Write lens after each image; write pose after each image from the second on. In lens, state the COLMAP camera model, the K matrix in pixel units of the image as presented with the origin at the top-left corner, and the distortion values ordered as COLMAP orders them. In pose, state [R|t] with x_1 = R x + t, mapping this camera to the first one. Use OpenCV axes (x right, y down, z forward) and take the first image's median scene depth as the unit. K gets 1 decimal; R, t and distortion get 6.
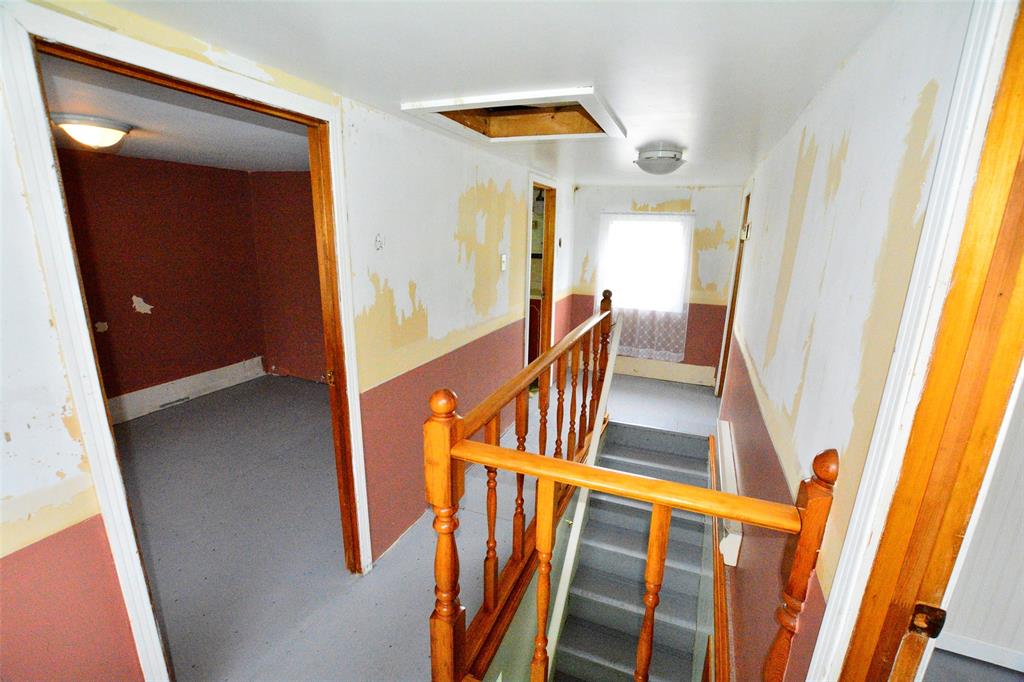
lens RADIAL K [[450.7, 0, 521.9], [0, 450.7, 341.3], [0, 0, 1]] dist [-0.025360, -0.000362]
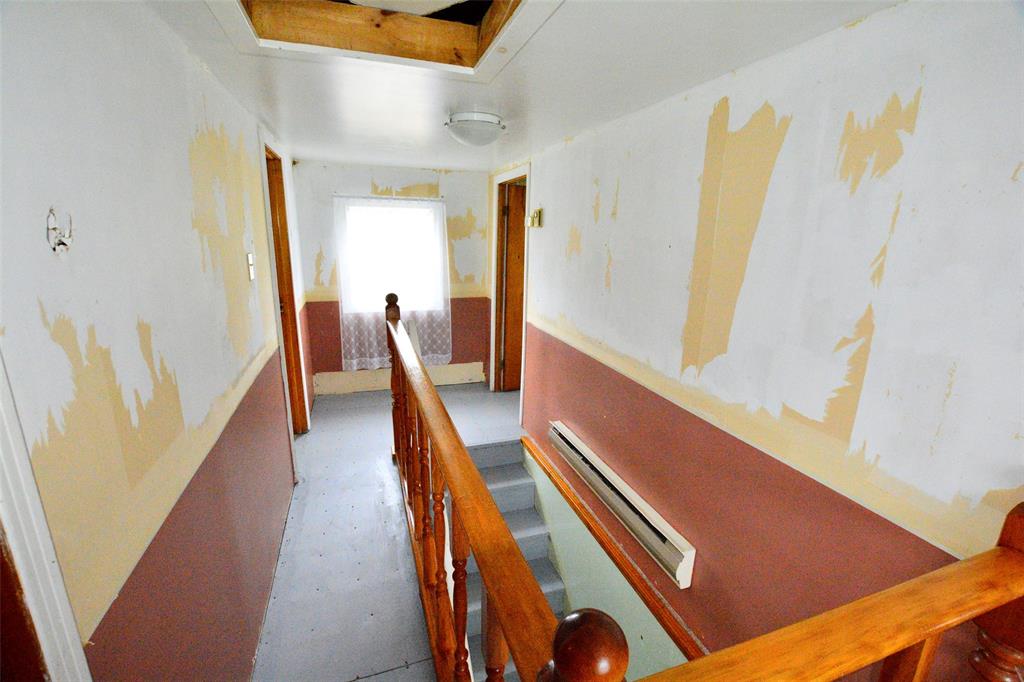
lens RADIAL K [[450.7, 0, 513.6], [0, 450.7, 344.1], [0, 0, 1]] dist [-0.025360, -0.000362]
pose [[0.768059, -0.163597, 0.619129, -0.113615], [0.150078, 0.985876, 0.074326, -0.042365], [-0.622545, 0.035831, 0.781764, 0.207255]]
